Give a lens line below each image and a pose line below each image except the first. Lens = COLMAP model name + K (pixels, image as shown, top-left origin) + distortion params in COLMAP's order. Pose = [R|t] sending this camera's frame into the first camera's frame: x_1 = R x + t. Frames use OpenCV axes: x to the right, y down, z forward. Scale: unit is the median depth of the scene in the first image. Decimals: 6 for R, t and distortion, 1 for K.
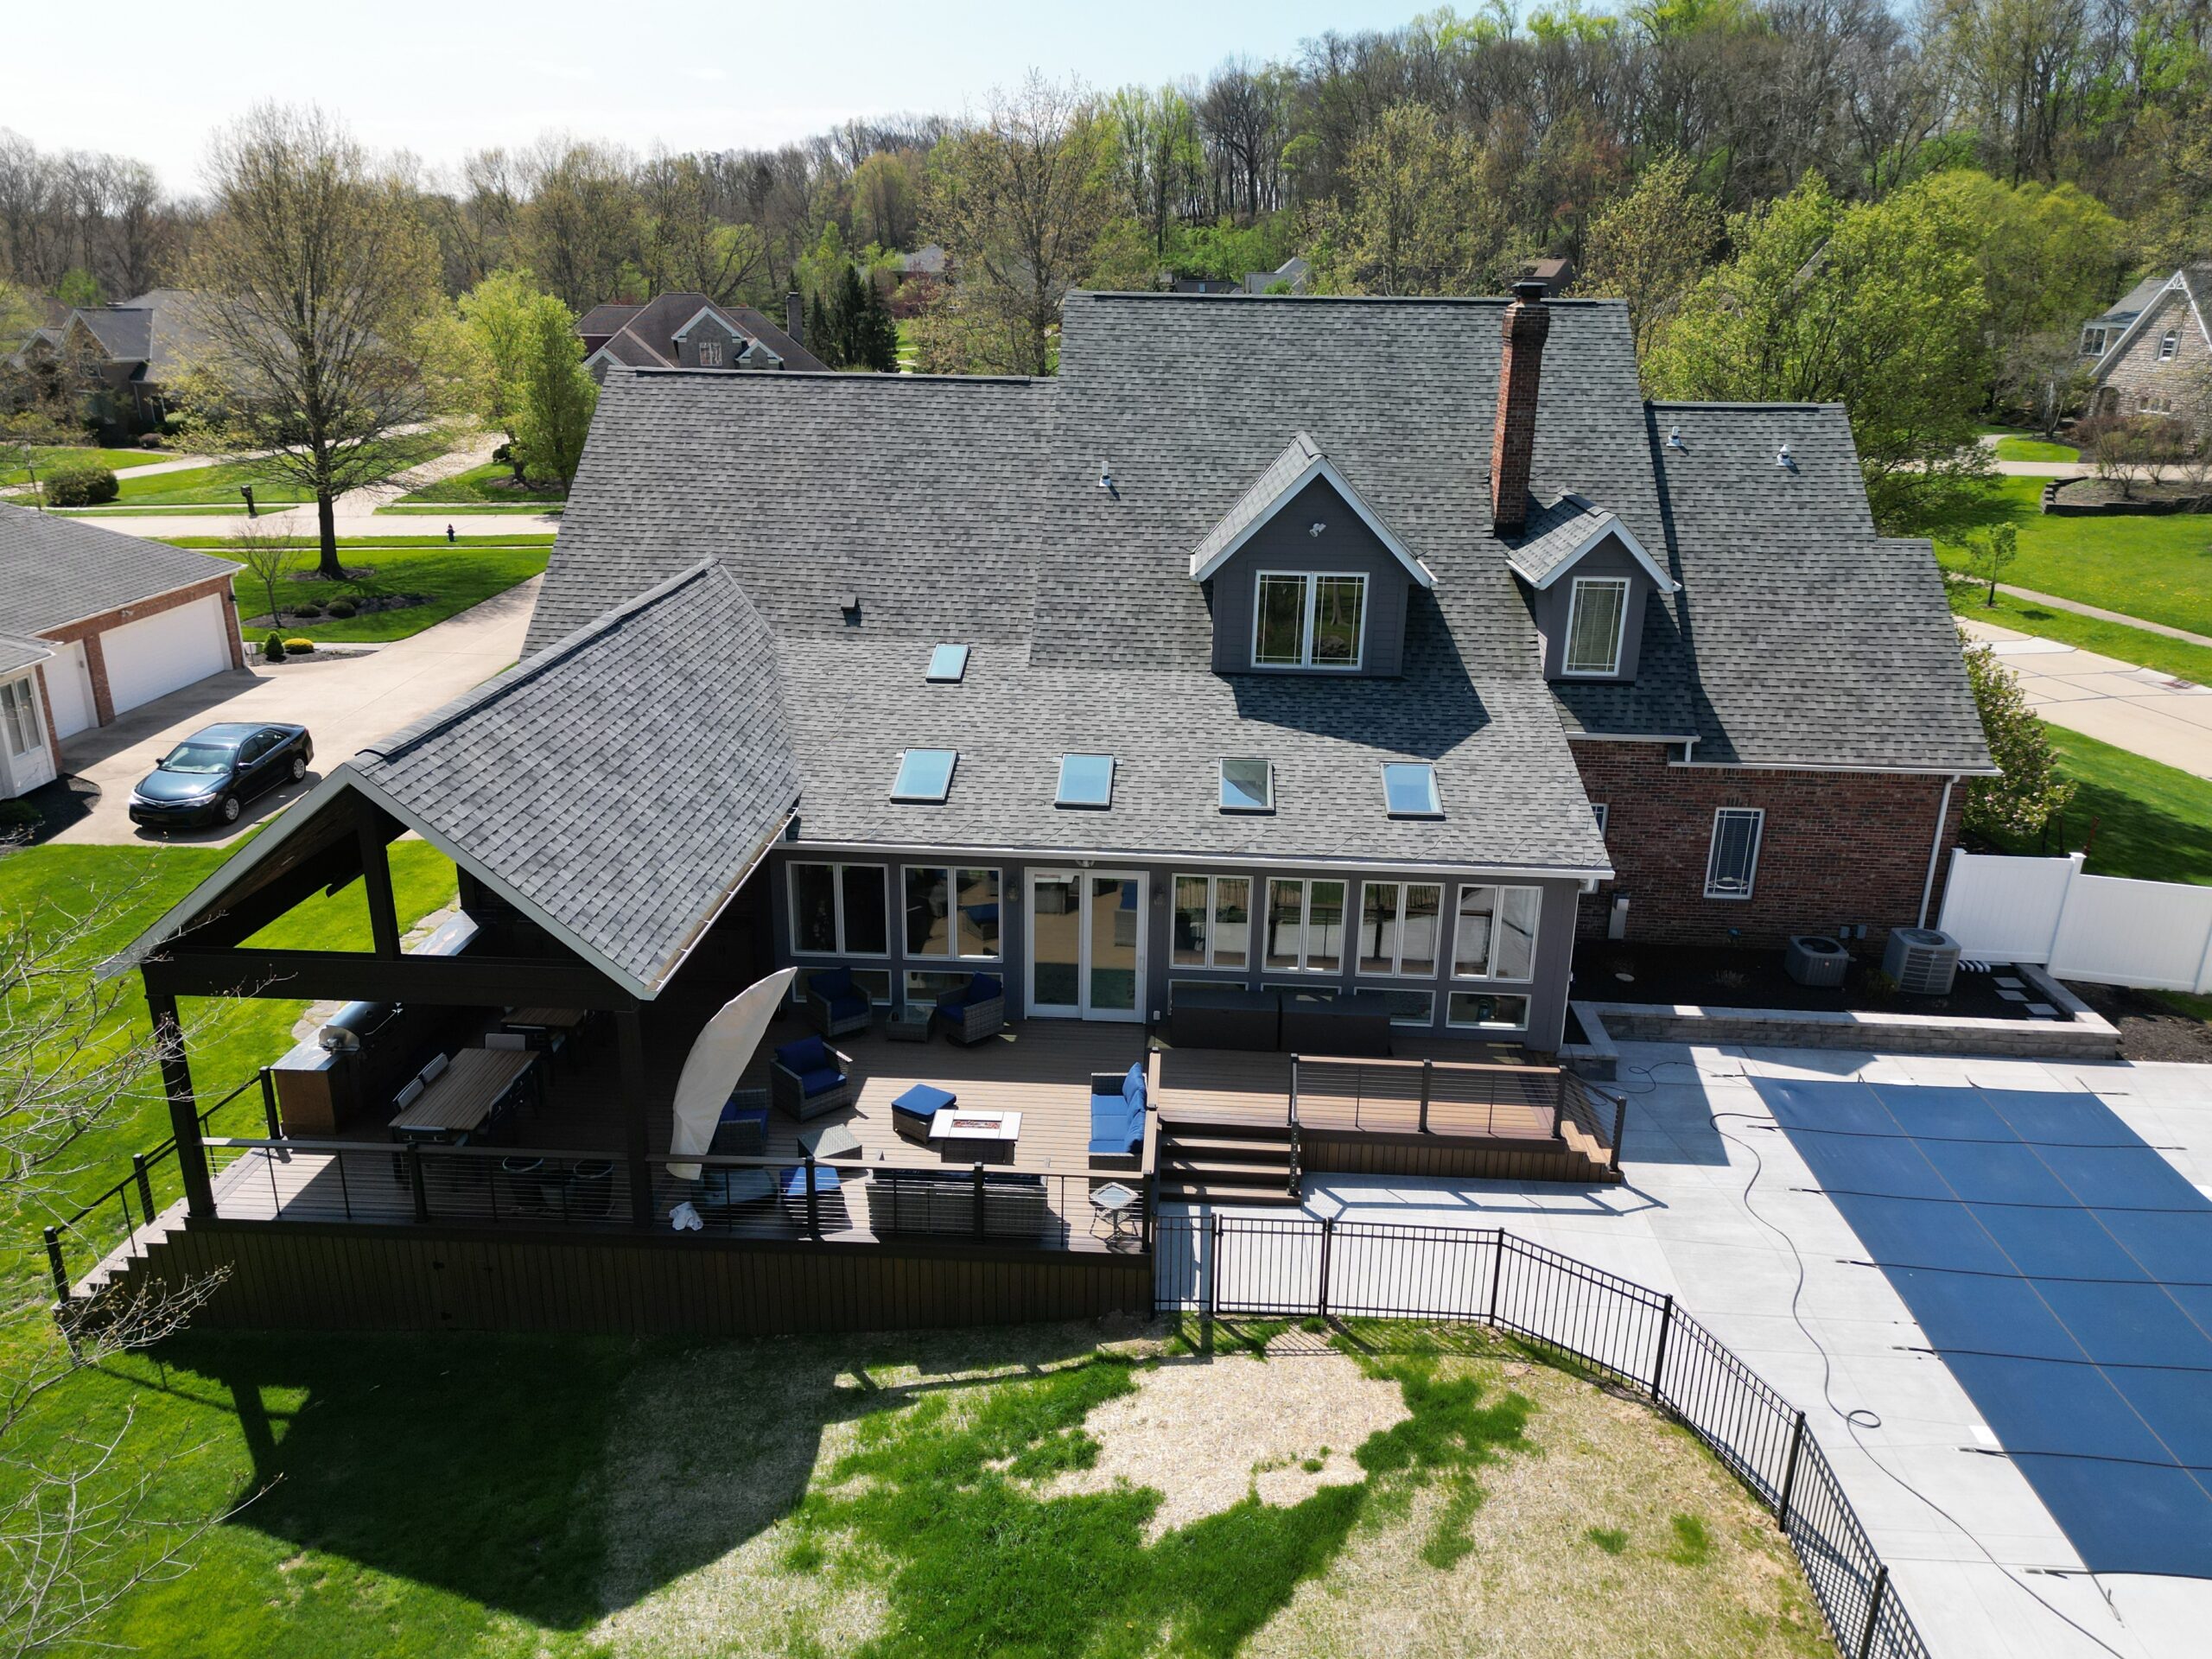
lens RADIAL K [[1568.0, 0, 1104.6], [0, 1568.0, 839.0], [0, 0, 1]] dist [0.050811, -0.040835]
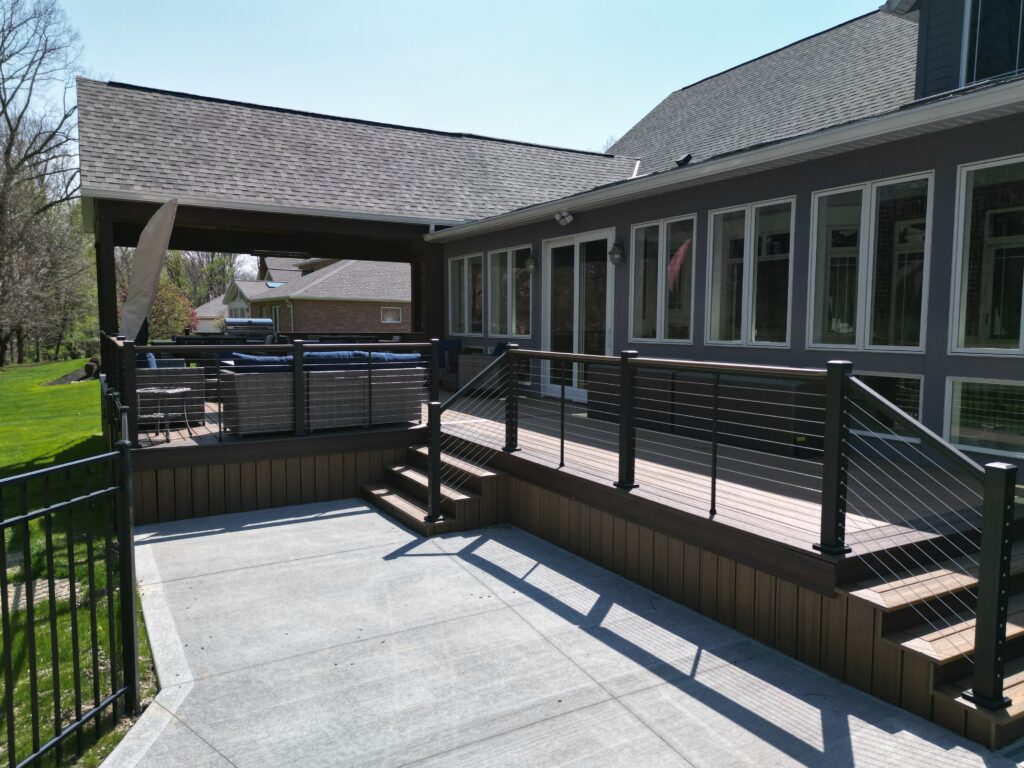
lens RADIAL K [[725.9, 0, 511.4], [0, 725.9, 388.4], [0, 0, 1]] dist [0.050811, -0.040835]
pose [[0.546295, 0.063542, -0.835179, 0.399307], [-0.276674, 0.954839, -0.108328, 0.193539], [0.790578, 0.290251, 0.539204, 0.830221]]
